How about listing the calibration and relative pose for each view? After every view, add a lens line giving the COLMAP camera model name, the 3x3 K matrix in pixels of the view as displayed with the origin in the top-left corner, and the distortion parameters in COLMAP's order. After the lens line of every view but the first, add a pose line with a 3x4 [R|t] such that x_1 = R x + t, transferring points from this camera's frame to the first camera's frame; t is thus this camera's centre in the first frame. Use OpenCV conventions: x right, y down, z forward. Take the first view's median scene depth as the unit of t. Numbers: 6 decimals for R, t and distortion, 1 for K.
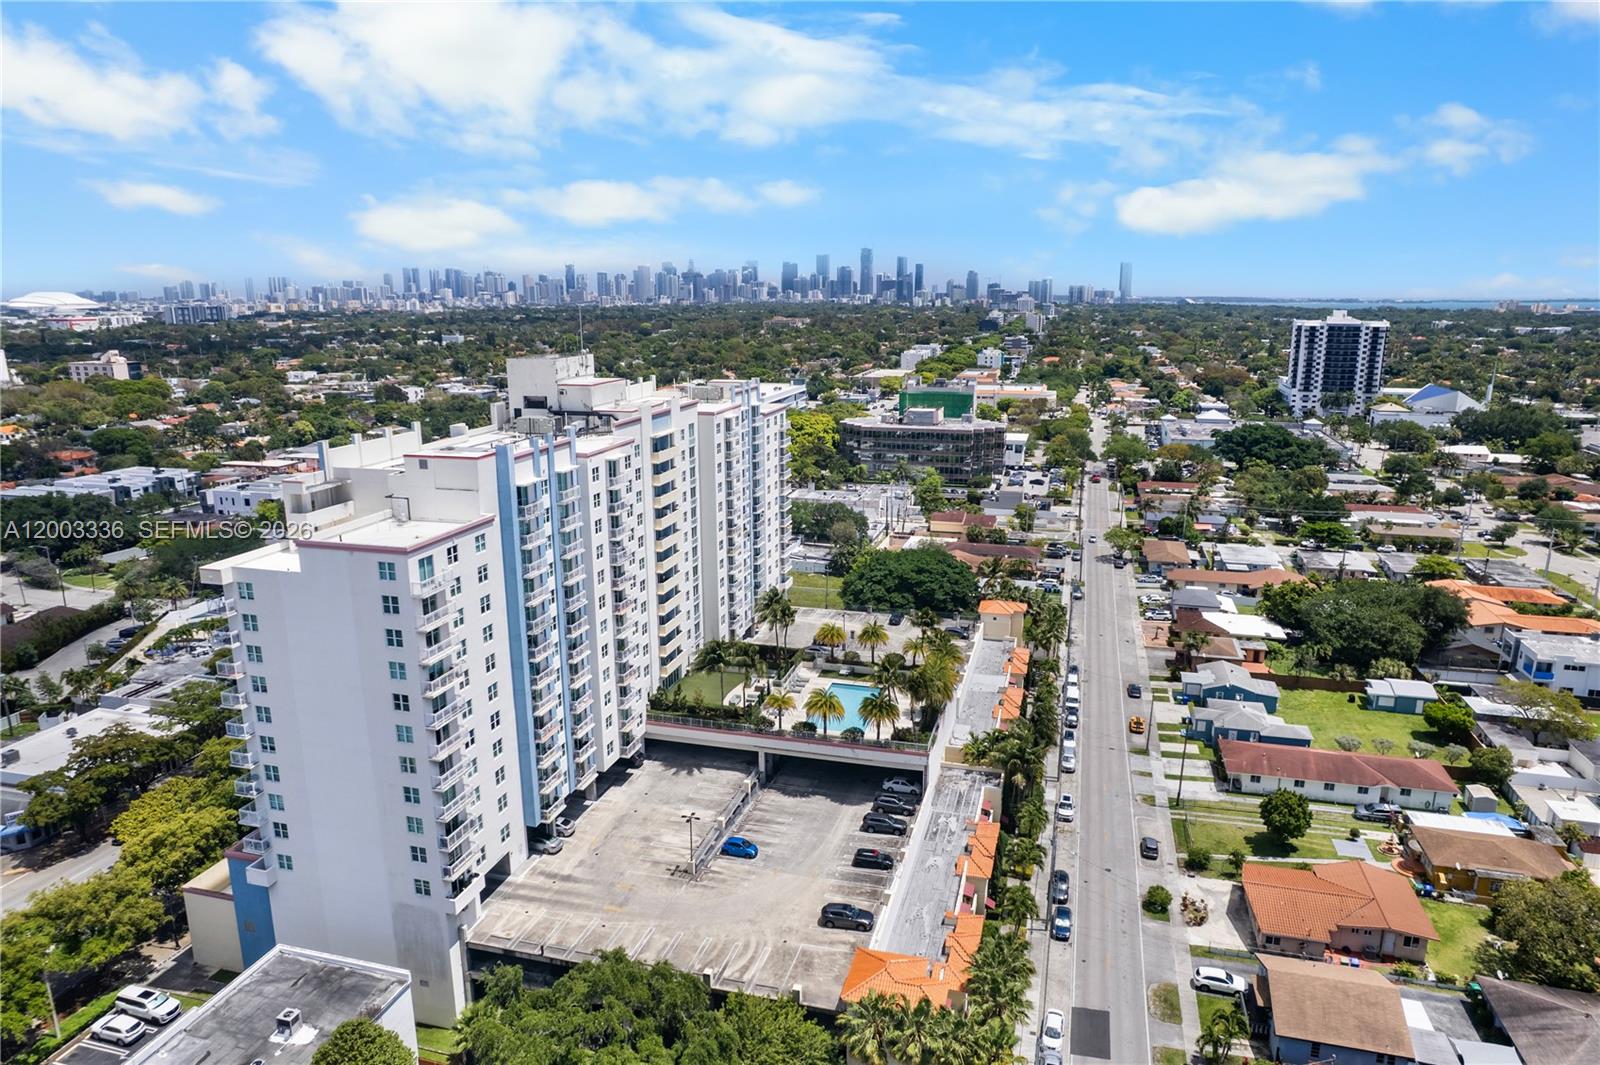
lens RADIAL K [[1019.9, 0, 801.9], [0, 1019.9, 542.2], [0, 0, 1]] dist [-0.072830, 0.065086]
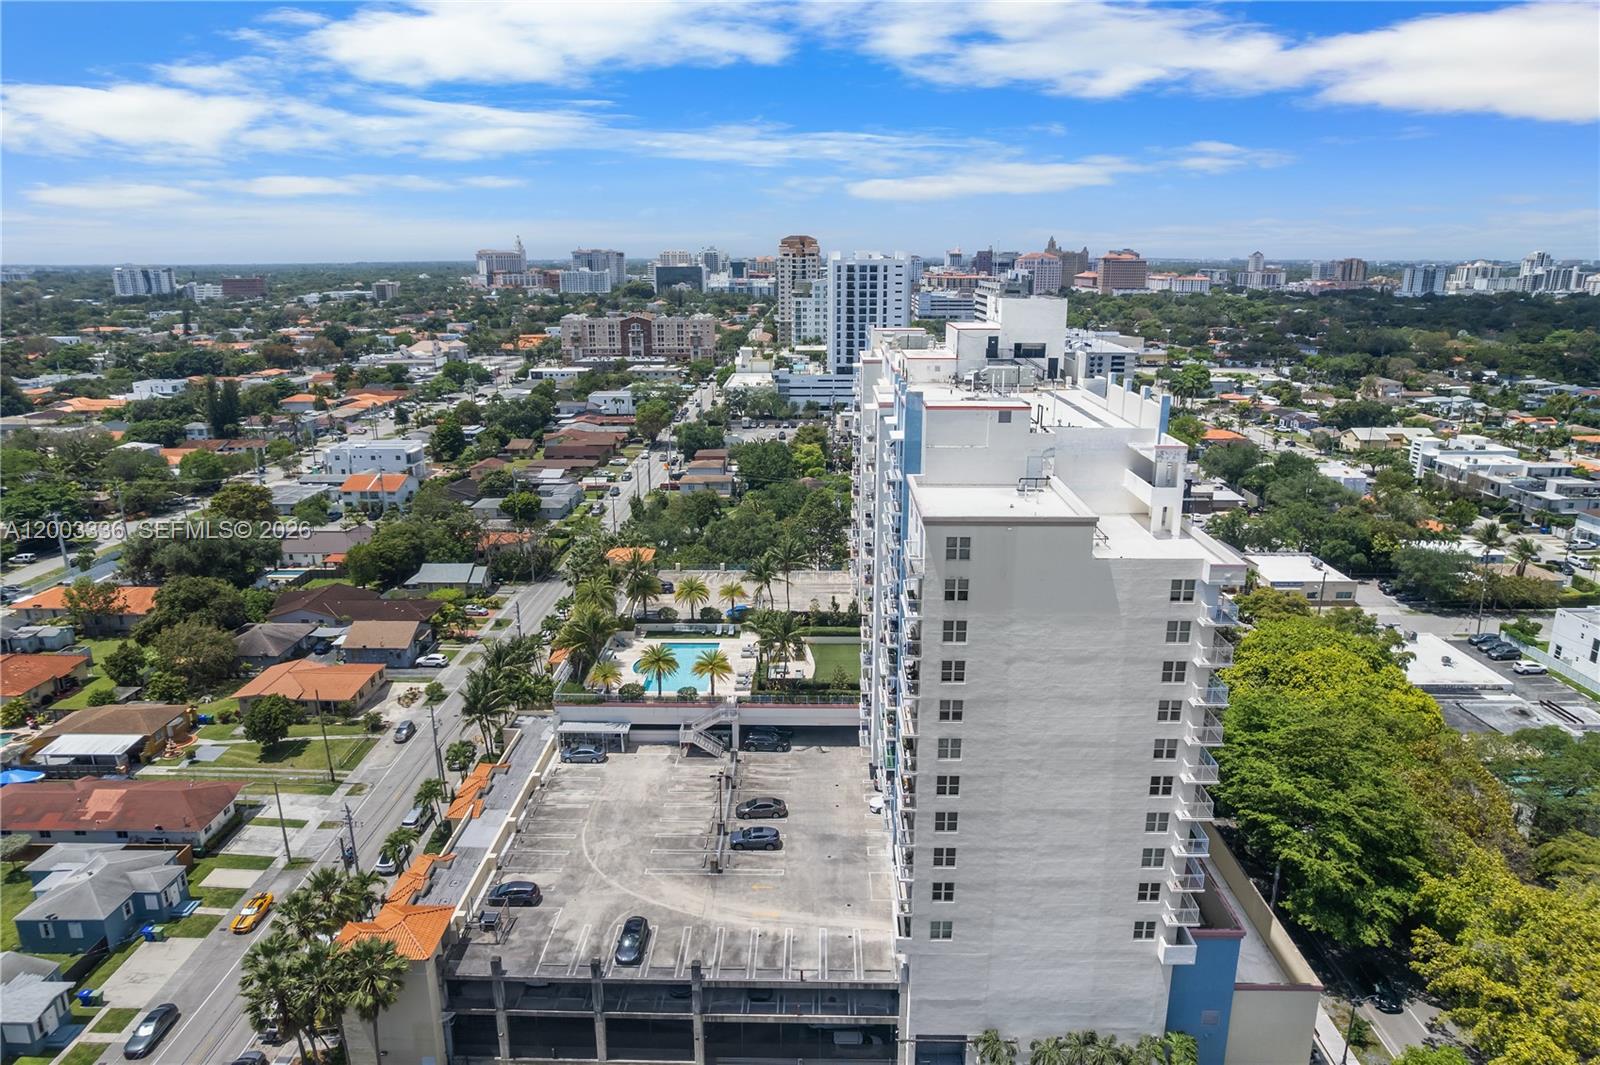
lens RADIAL K [[1019.9, 0, 801.9], [0, 1019.9, 542.2], [0, 0, 1]] dist [-0.072830, 0.065086]
pose [[-0.969023, 0.073410, -0.235807, 0.121152], [-0.053021, 0.870703, 0.488944, -0.325870], [0.241211, 0.486300, -0.839839, 1.405482]]
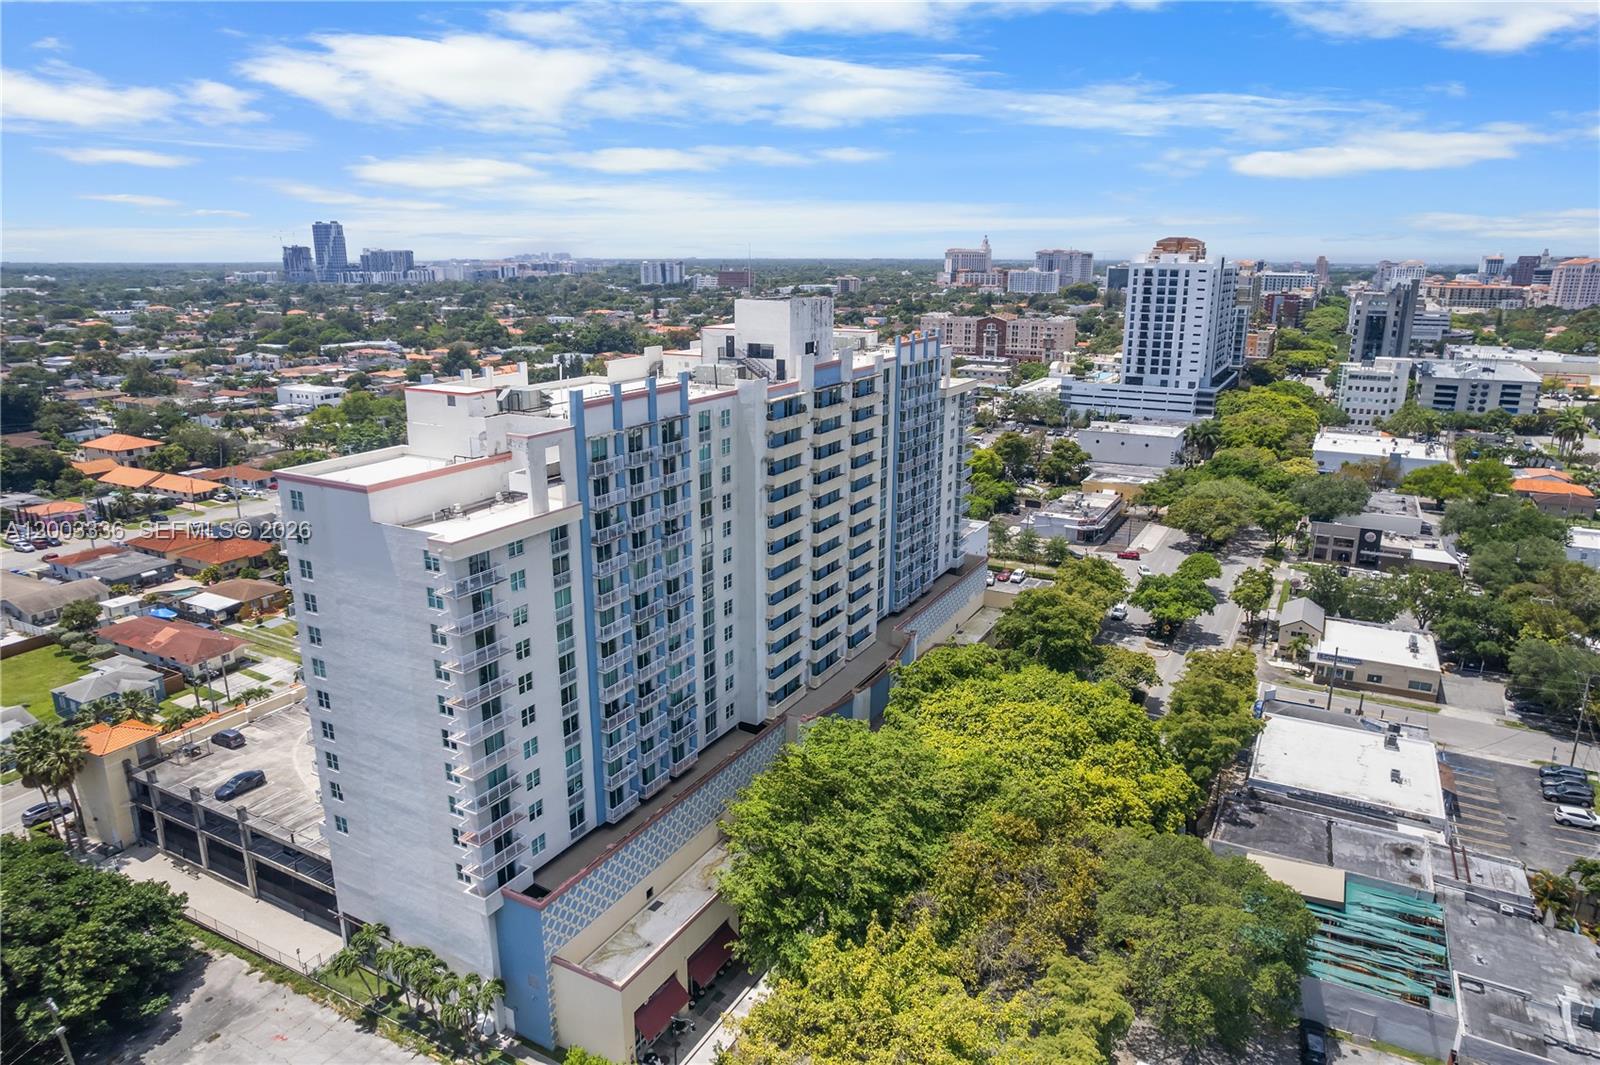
lens RADIAL K [[1019.9, 0, 801.9], [0, 1019.9, 542.2], [0, 0, 1]] dist [-0.072830, 0.065086]
pose [[-0.973837, -0.059211, 0.219397, -0.367286], [0.057029, 0.870884, 0.488169, -0.335995], [-0.219975, 0.487909, -0.844722, 1.449594]]
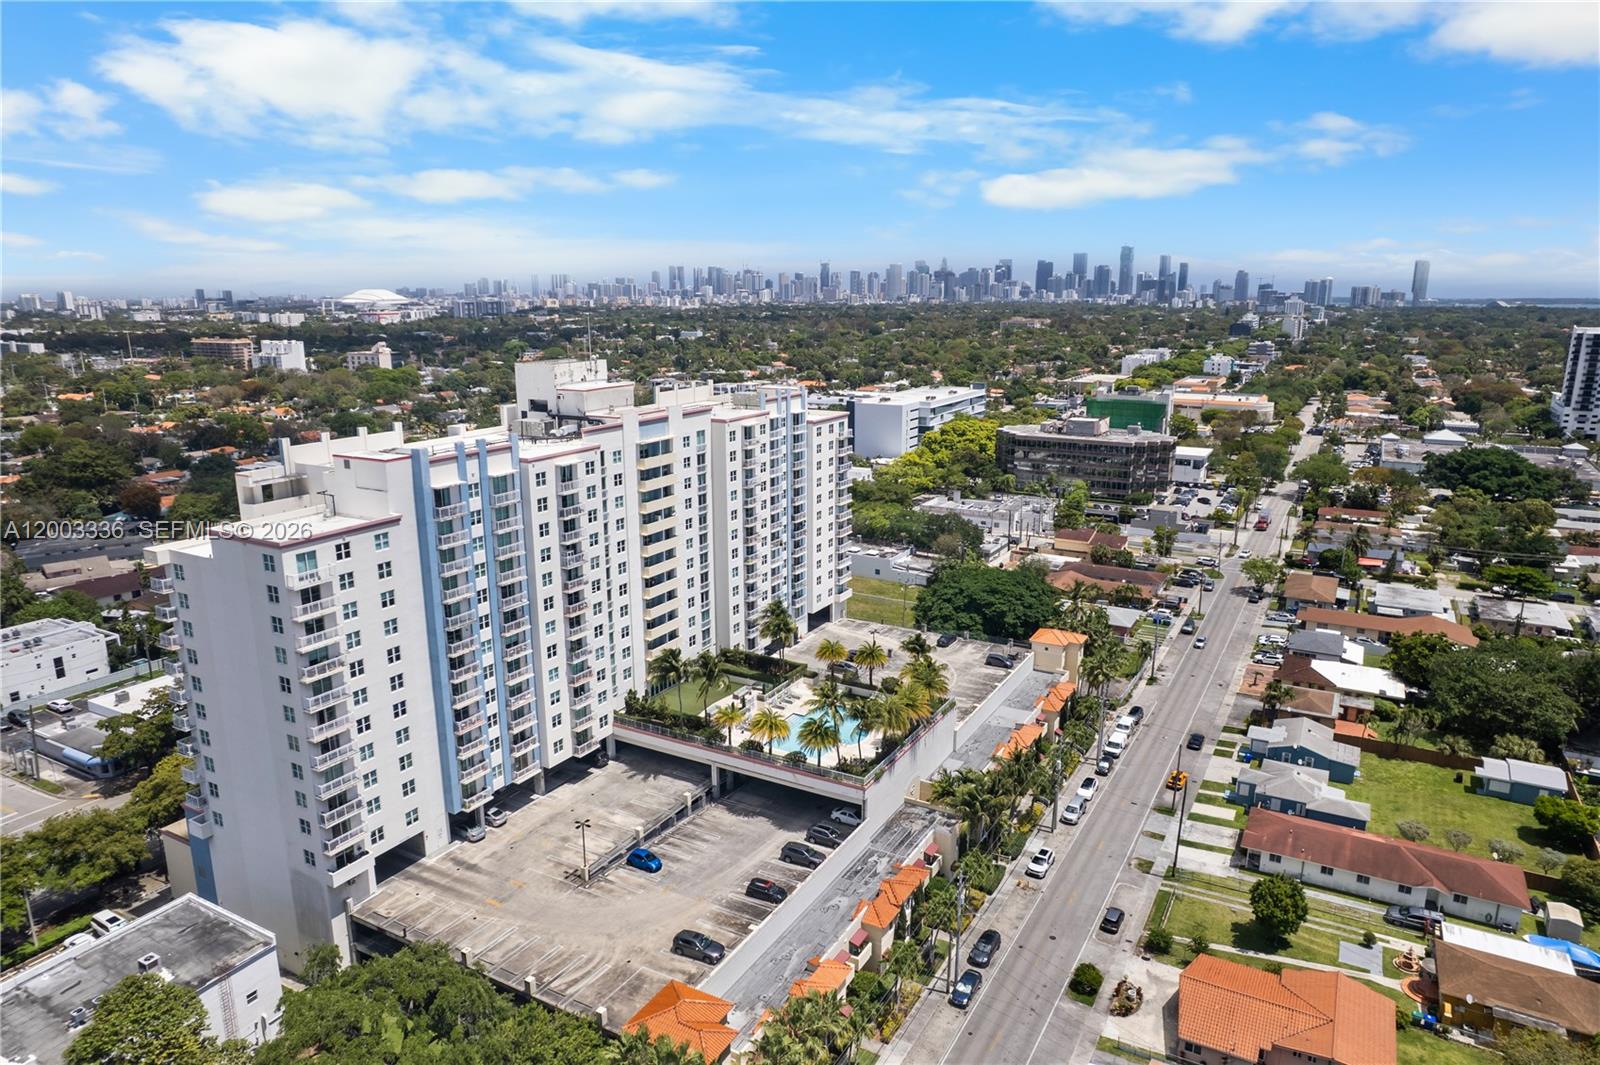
lens RADIAL K [[1019.9, 0, 801.9], [0, 1019.9, 542.2], [0, 0, 1]] dist [-0.072830, 0.065086]
pose [[0.970235, 0.059125, -0.234835, 0.193319], [-0.058807, 0.998234, 0.008361, -0.017756], [0.234915, 0.005698, 0.971999, 0.043052]]
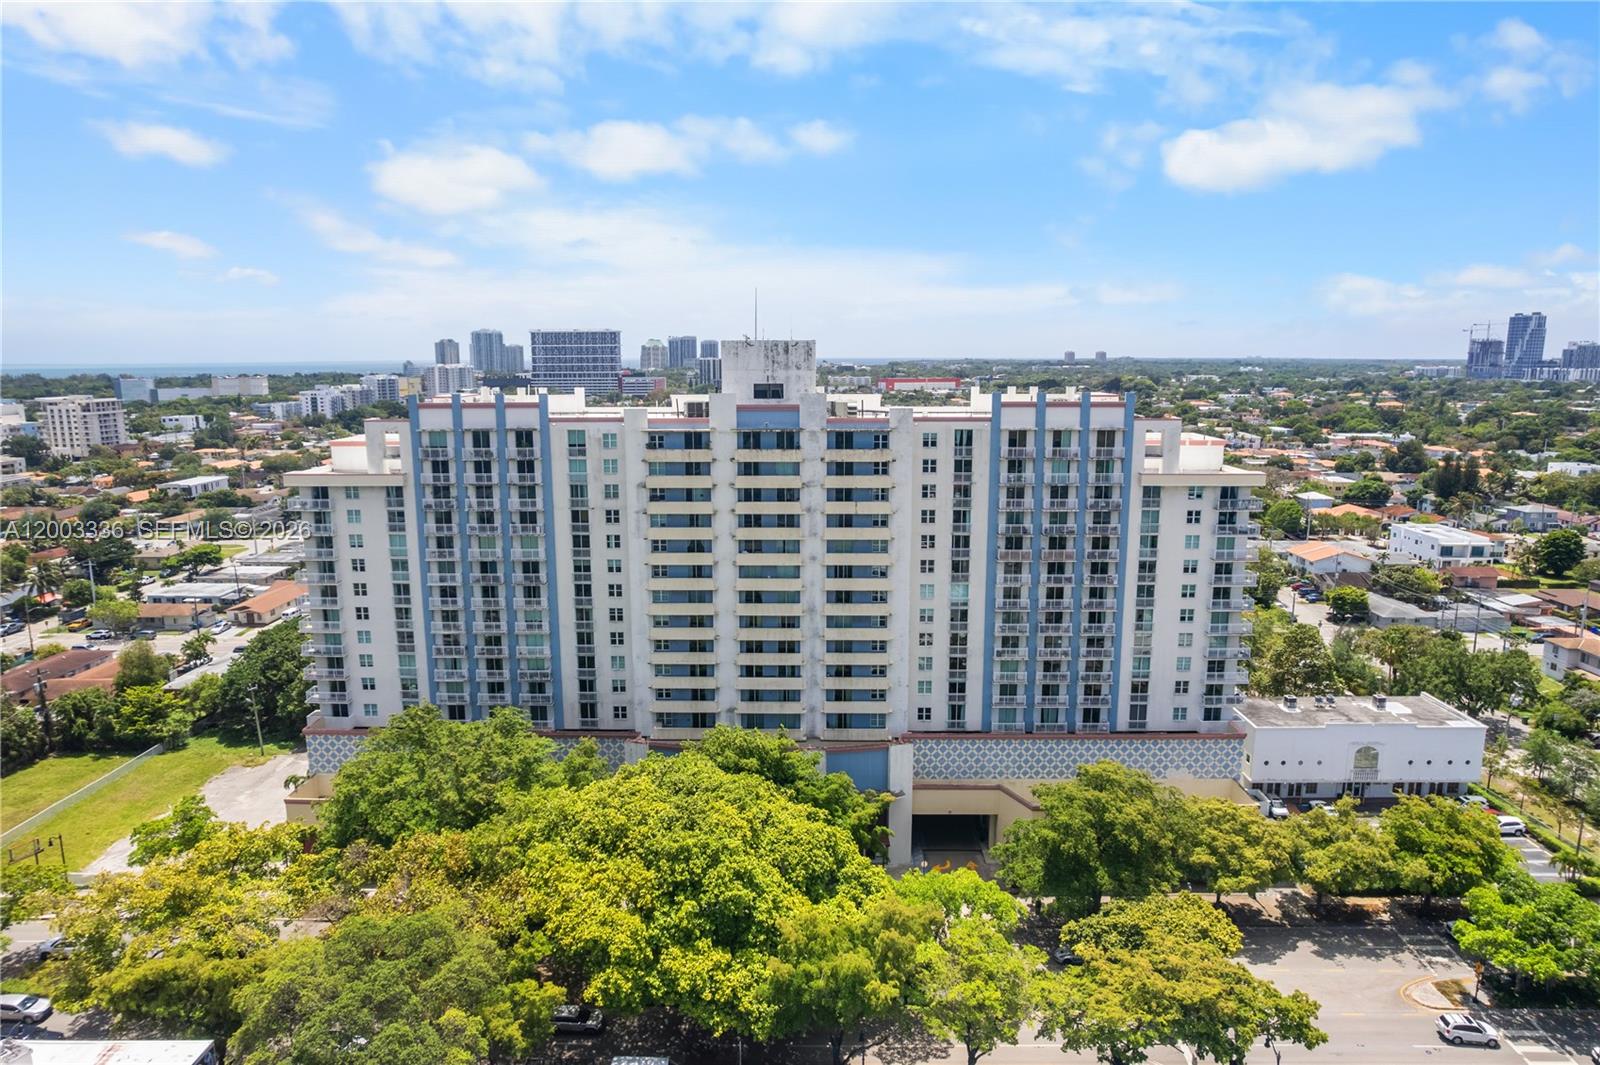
lens RADIAL K [[1019.9, 0, 801.9], [0, 1019.9, 542.2], [0, 0, 1]] dist [-0.072830, 0.065086]
pose [[-0.249062, -0.172219, 0.953052, -0.872765], [0.235395, 0.943788, 0.232061, -0.170503], [-0.939445, 0.282142, -0.194522, 0.943283]]
